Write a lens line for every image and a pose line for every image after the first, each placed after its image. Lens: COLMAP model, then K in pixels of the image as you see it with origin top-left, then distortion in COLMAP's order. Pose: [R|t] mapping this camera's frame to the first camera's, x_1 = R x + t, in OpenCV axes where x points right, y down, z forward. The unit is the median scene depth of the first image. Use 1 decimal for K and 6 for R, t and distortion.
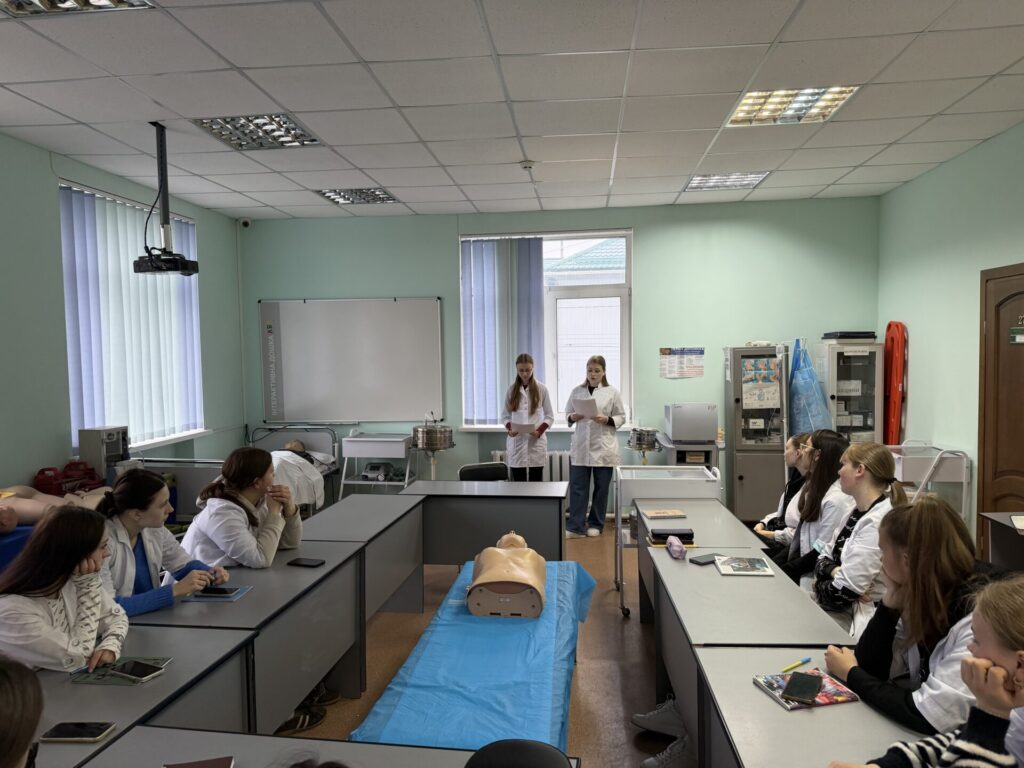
lens RADIAL K [[715.3, 0, 509.5], [0, 715.3, 394.9], [0, 0, 1]] dist [0.106646, -0.137482]
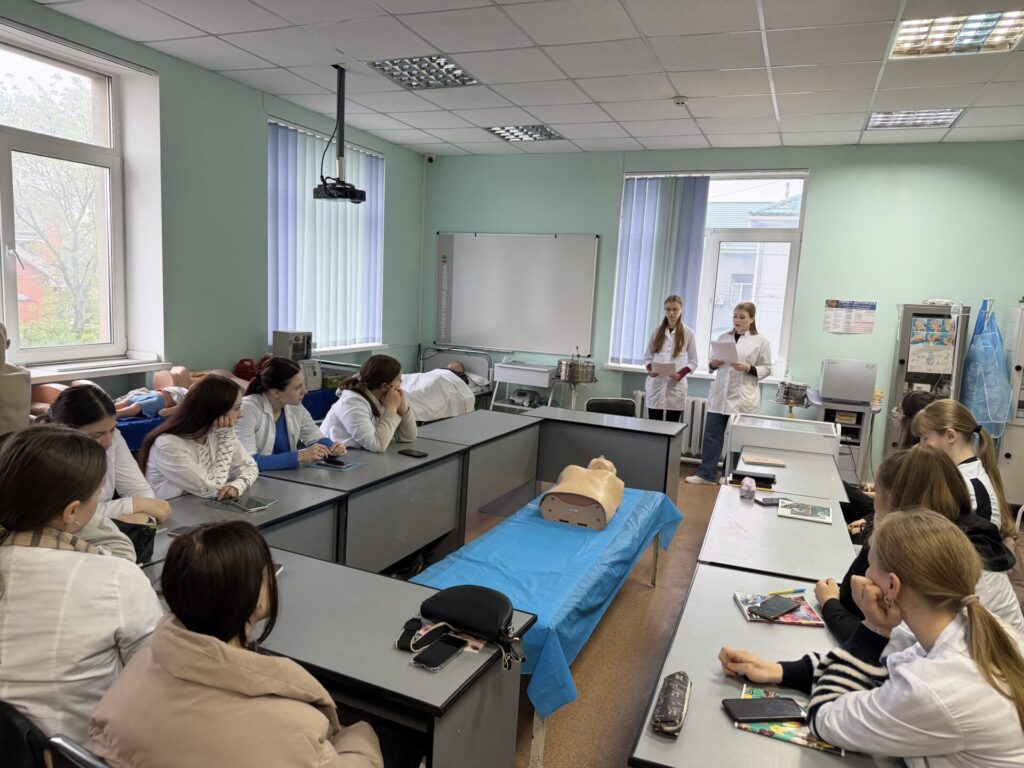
lens RADIAL K [[715.3, 0, 509.5], [0, 715.3, 394.9], [0, 0, 1]] dist [0.106646, -0.137482]
pose [[0.957274, 0.107119, -0.268612, 0.111723], [-0.086138, 0.992323, 0.088748, 0.012663], [0.276056, -0.061818, 0.959151, -0.043337]]
